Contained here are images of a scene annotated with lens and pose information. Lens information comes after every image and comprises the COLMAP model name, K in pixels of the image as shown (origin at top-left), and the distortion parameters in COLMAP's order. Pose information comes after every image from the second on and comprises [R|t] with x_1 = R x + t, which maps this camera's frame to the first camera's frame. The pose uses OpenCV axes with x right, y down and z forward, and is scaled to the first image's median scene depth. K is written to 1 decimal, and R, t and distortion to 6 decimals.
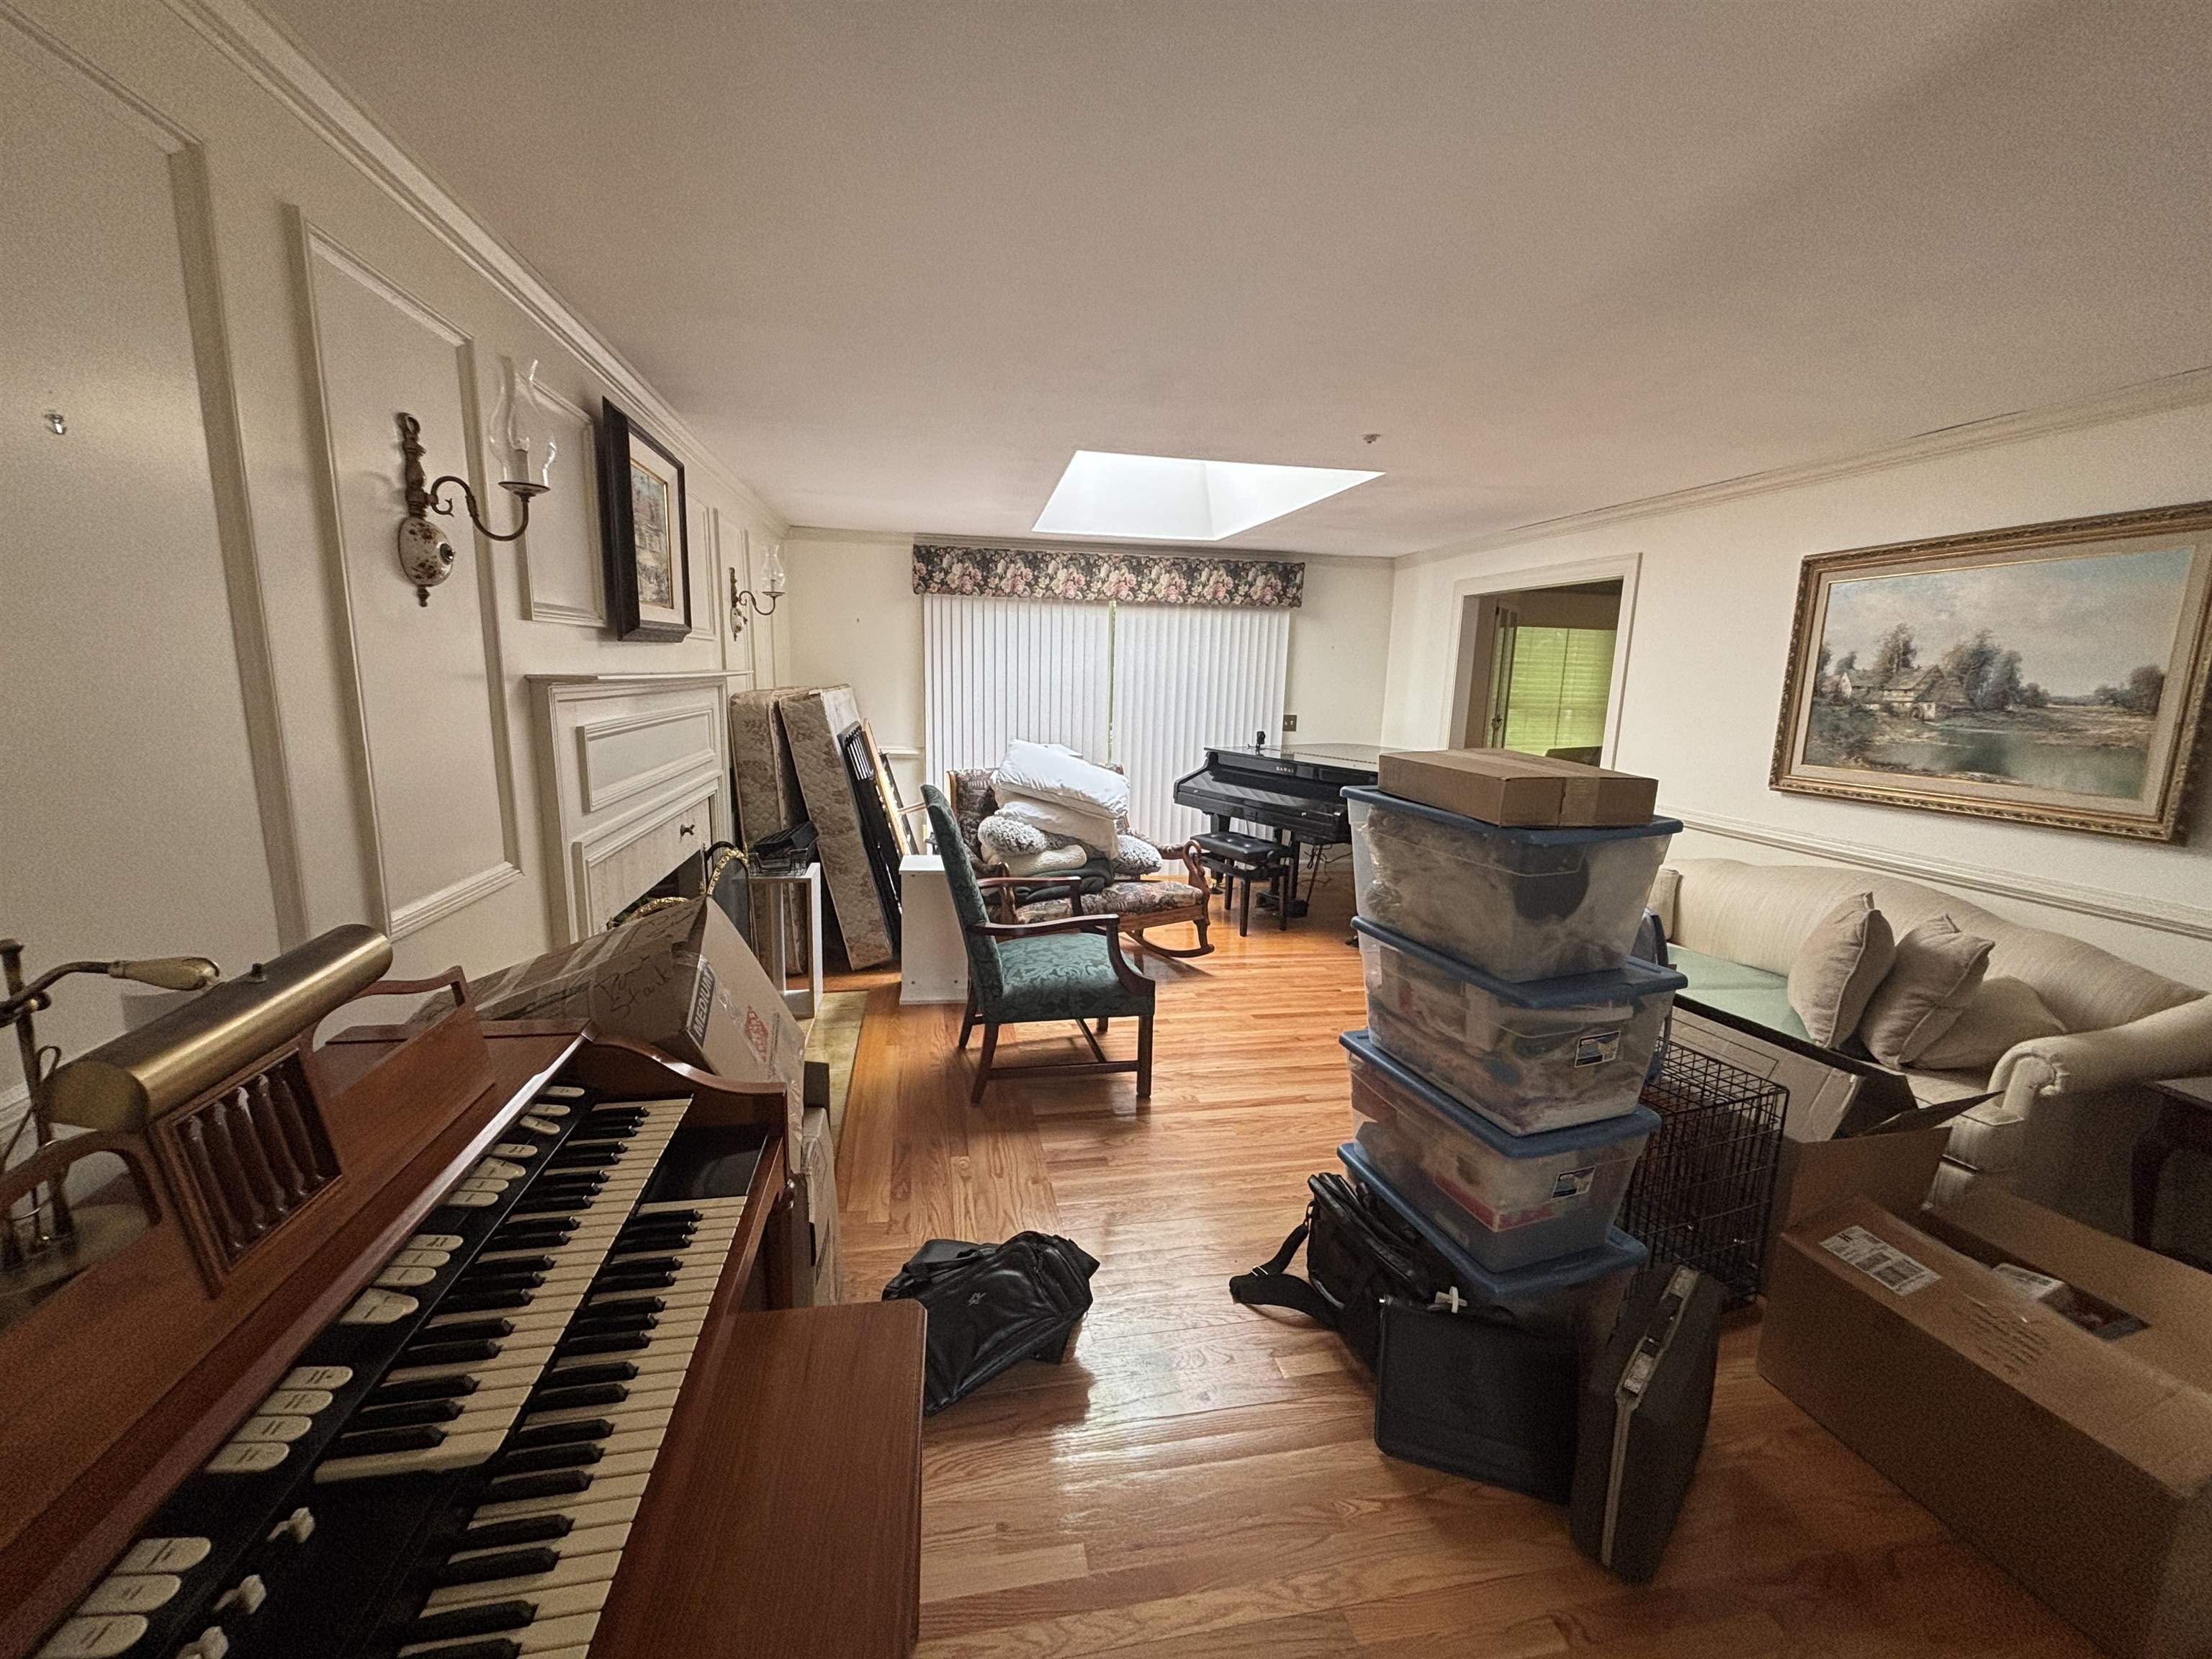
lens RADIAL K [[887.1, 0, 1093.3], [0, 887.1, 839.0], [0, 0, 1]] dist [-0.002252, 0.000057]
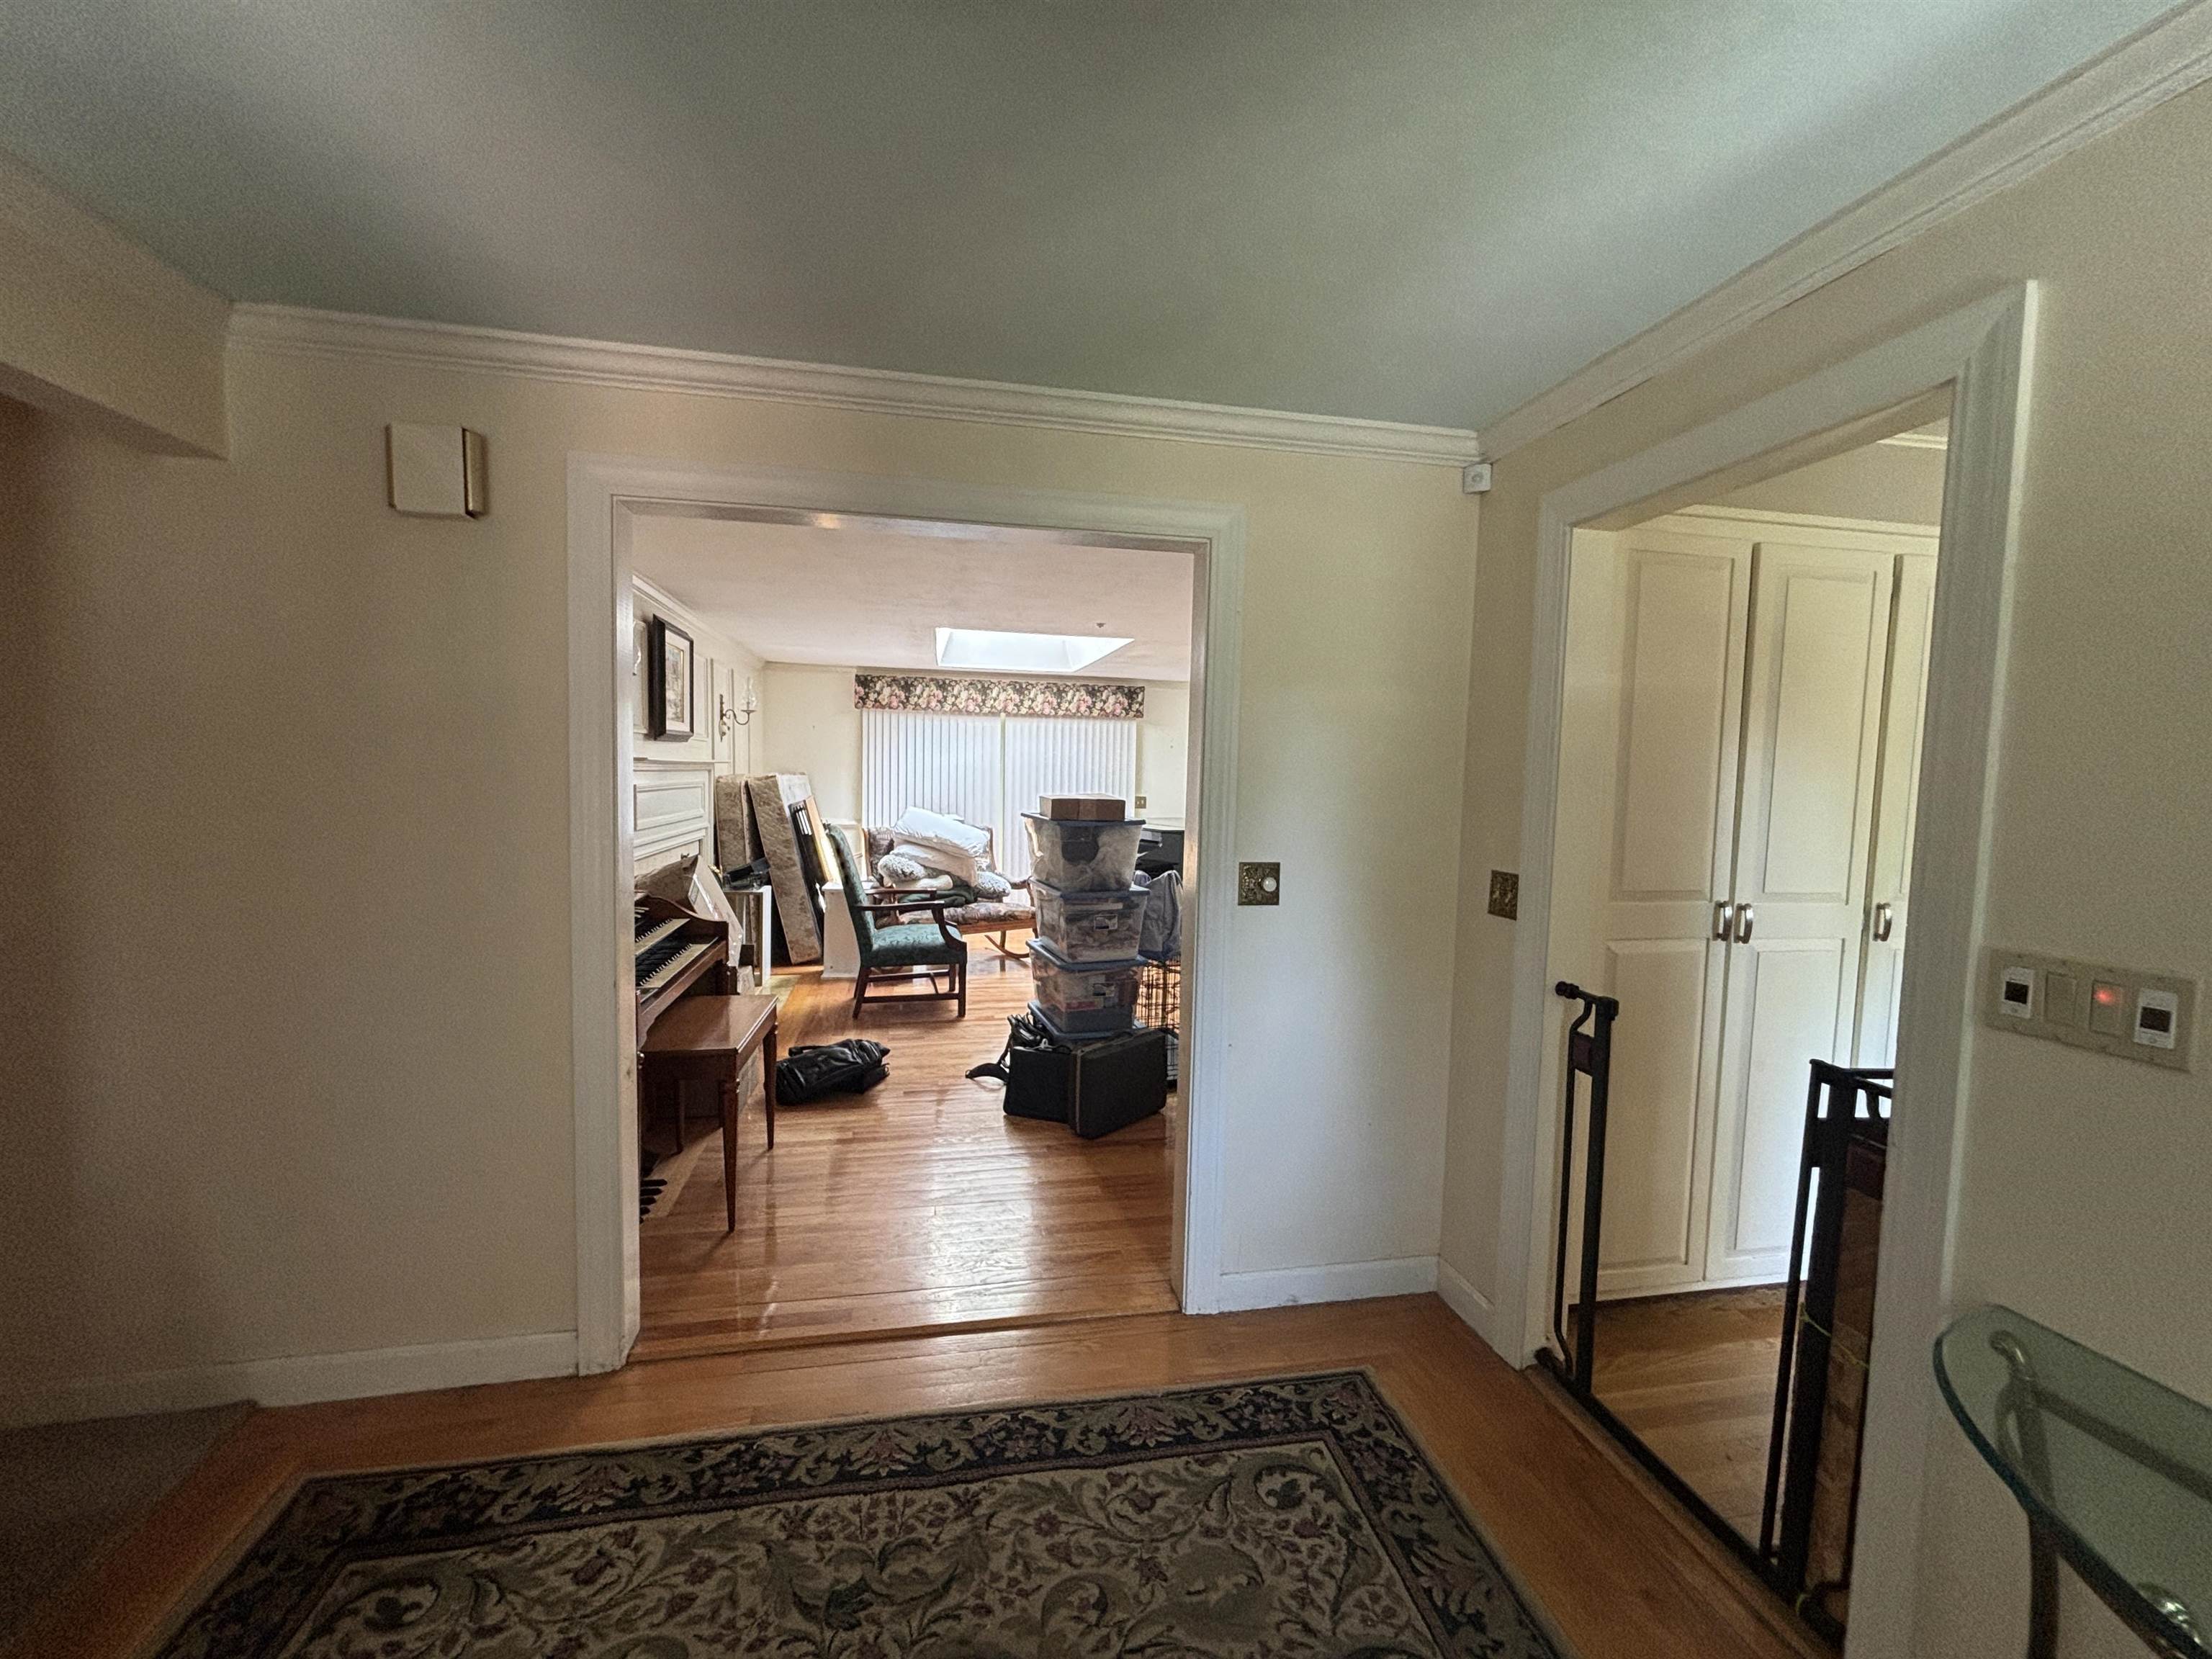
lens RADIAL K [[887.1, 0, 1105.6], [0, 887.1, 835.6], [0, 0, 1]] dist [-0.002252, 0.000057]
pose [[0.999681, -0.003308, 0.025051, 0.208677], [0.006198, 0.993206, -0.116207, 0.113283], [-0.024496, 0.116325, 0.992909, -0.489256]]
